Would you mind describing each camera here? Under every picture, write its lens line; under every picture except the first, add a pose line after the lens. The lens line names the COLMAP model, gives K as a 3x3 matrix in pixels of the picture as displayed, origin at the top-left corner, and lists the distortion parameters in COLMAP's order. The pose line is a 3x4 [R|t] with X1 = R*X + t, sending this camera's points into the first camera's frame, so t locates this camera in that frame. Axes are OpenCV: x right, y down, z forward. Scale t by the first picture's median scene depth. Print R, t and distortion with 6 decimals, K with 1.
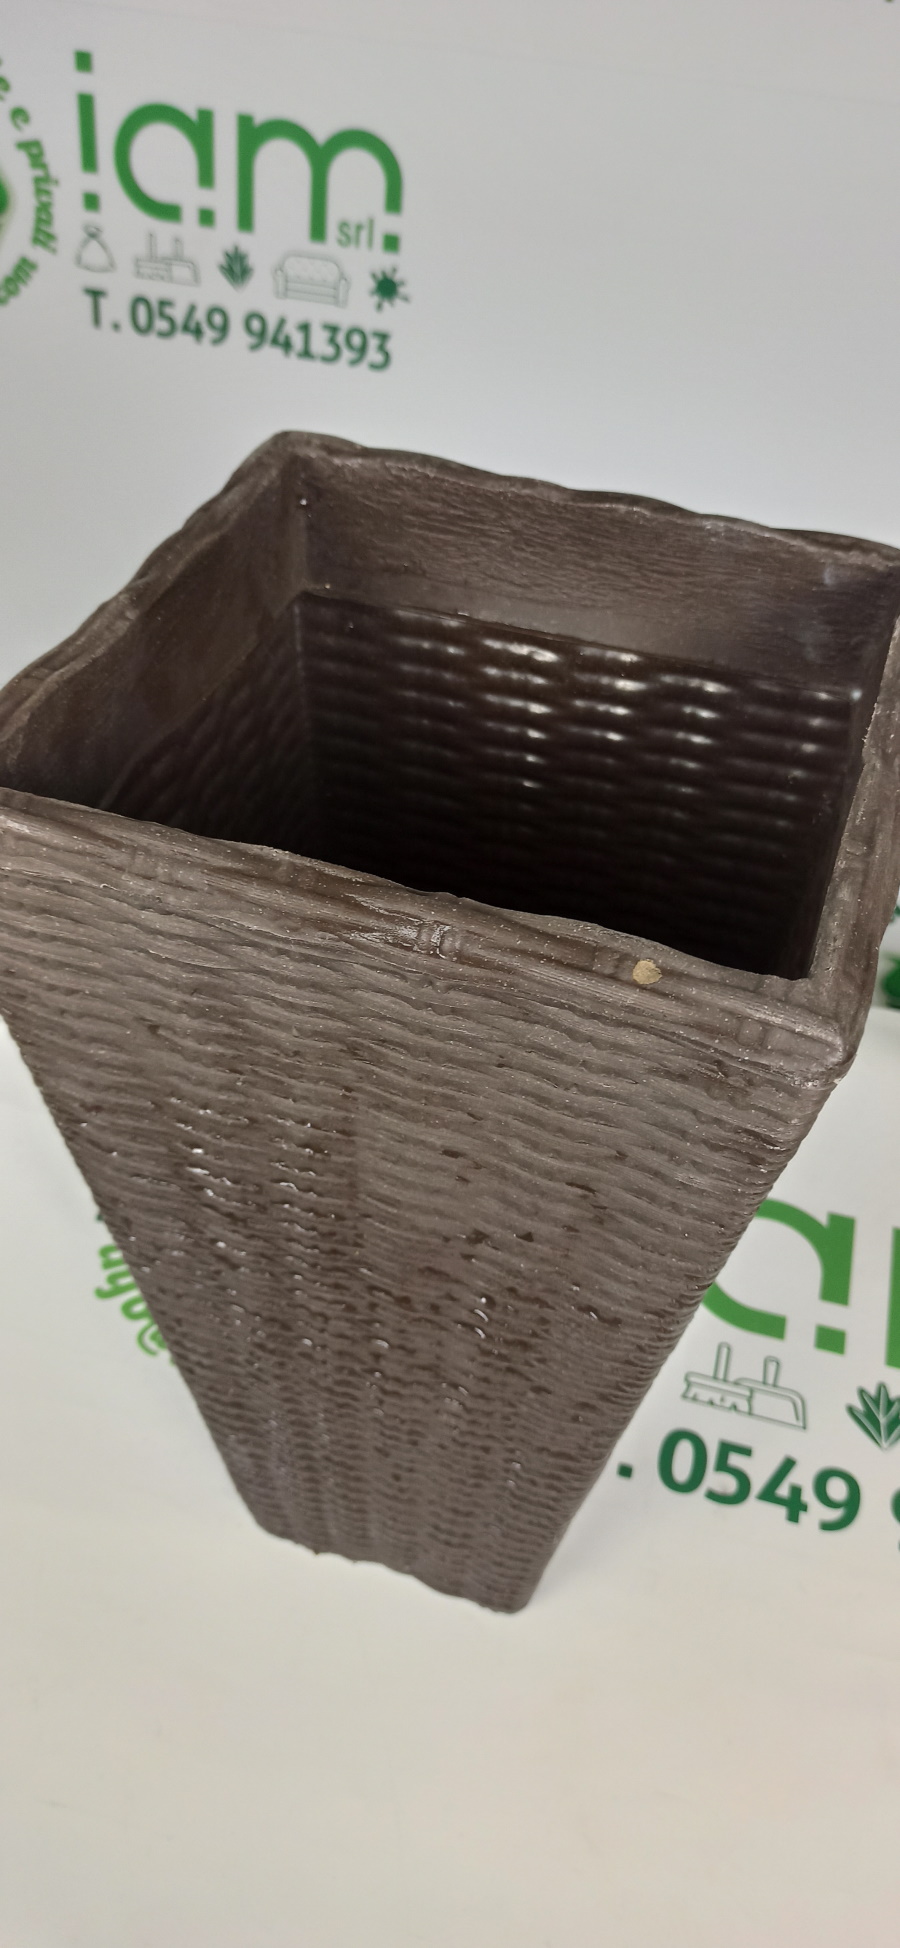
lens RADIAL K [[1486.2, 0, 450.0], [0, 1486.2, 974.0], [0, 0, 1]] dist [0.061901, -0.101134]
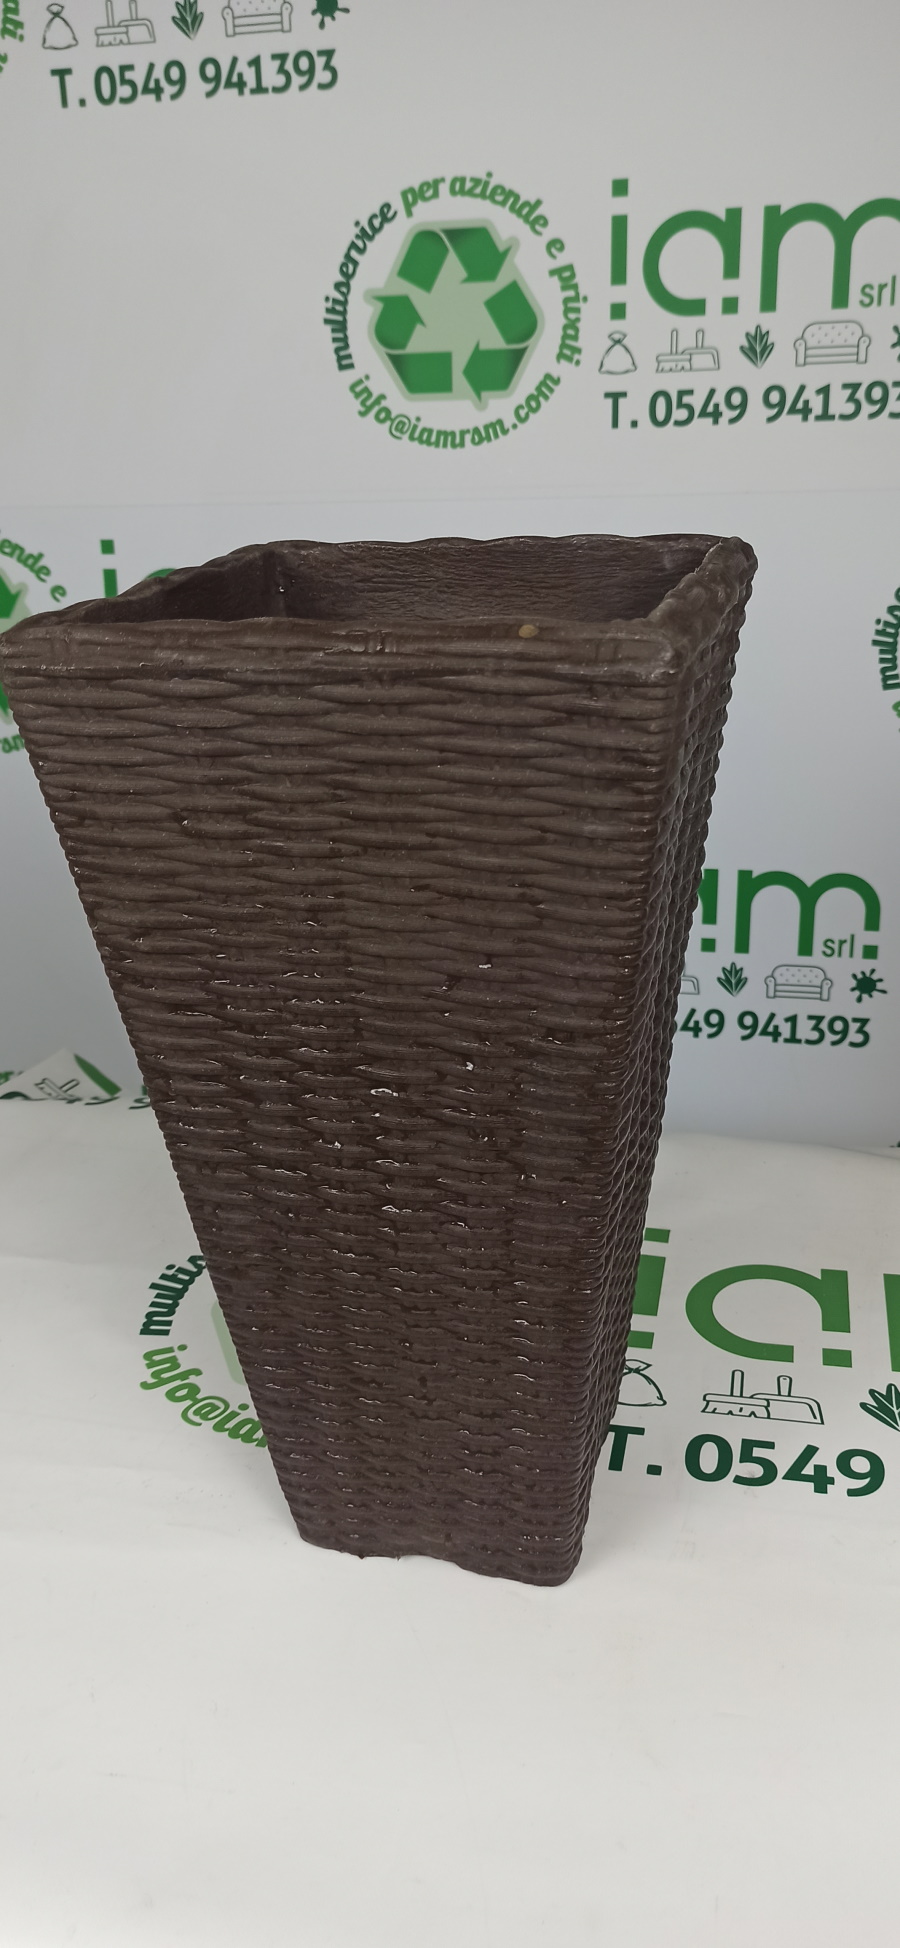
lens RADIAL K [[1486.2, 0, 450.0], [0, 1486.2, 974.0], [0, 0, 1]] dist [0.061901, -0.101134]
pose [[0.994300, -0.106468, 0.005598, 0.007137], [0.101714, 0.931544, -0.349113, 0.355717], [0.031955, 0.347692, 0.937064, -0.094271]]
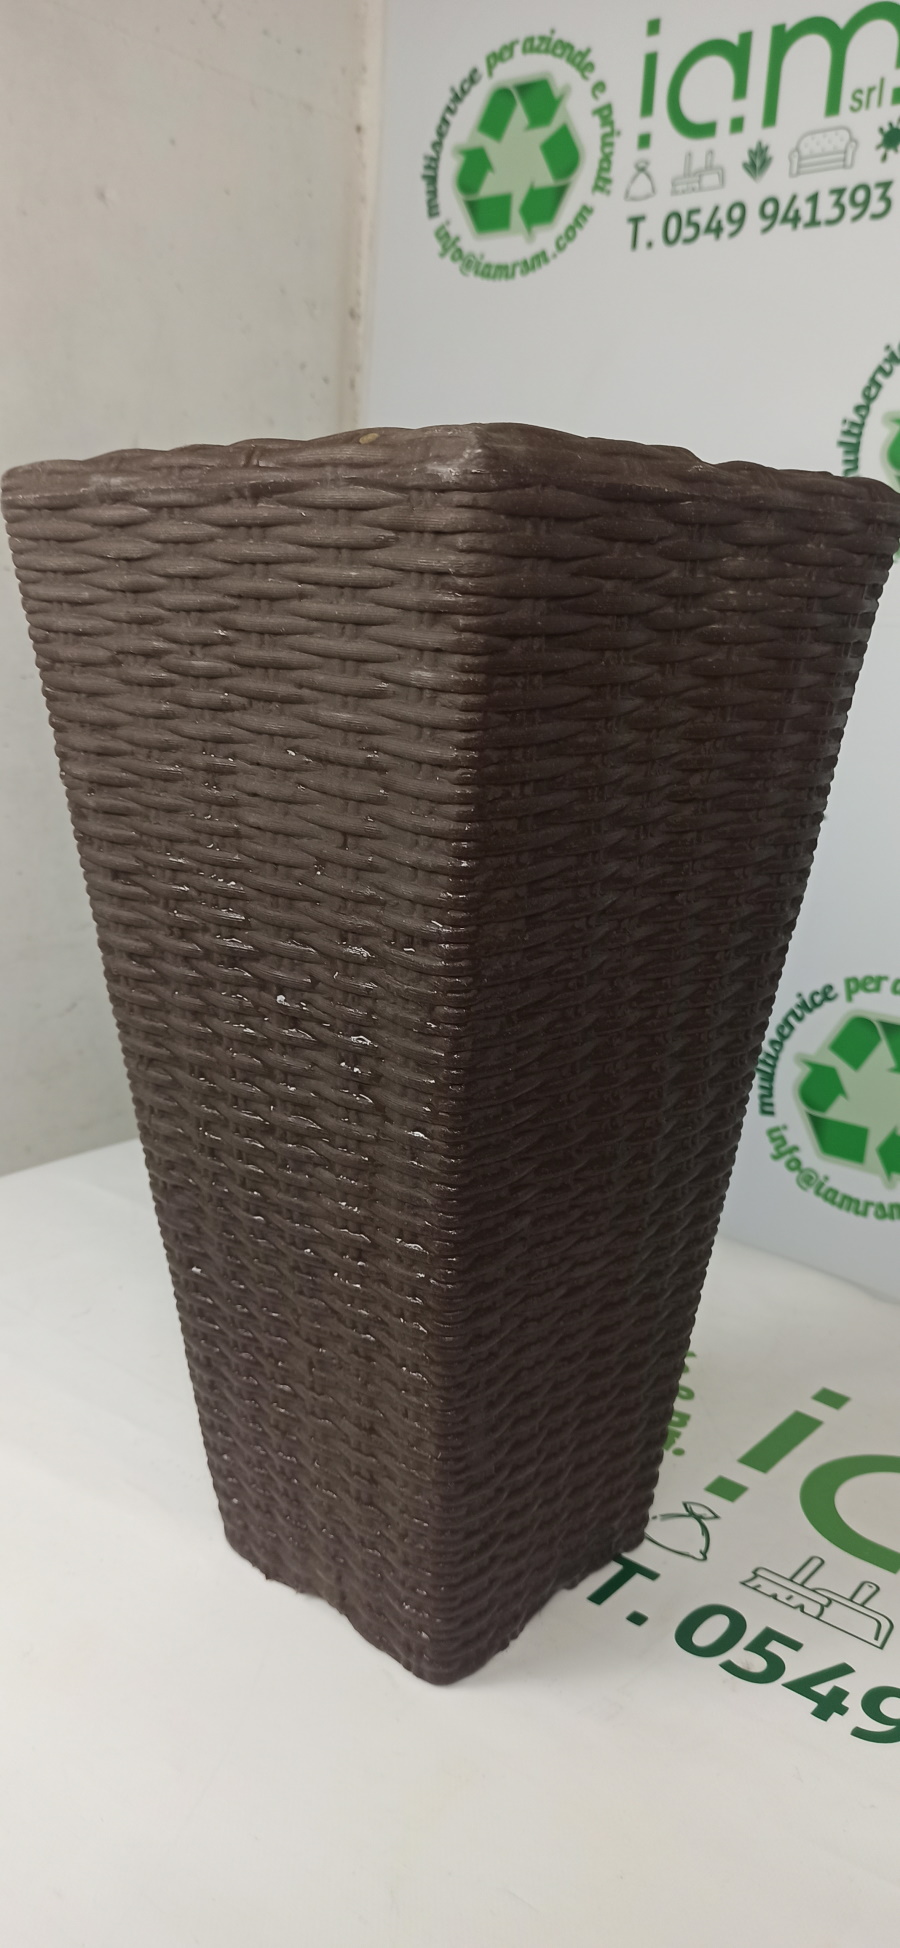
lens RADIAL K [[1486.2, 0, 450.0], [0, 1486.2, 974.0], [0, 0, 1]] dist [0.061901, -0.101134]
pose [[0.909092, 0.071039, -0.410493, 0.336164], [-0.267651, 0.854682, -0.444839, 0.420203], [0.319240, 0.514269, 0.795998, 0.114513]]
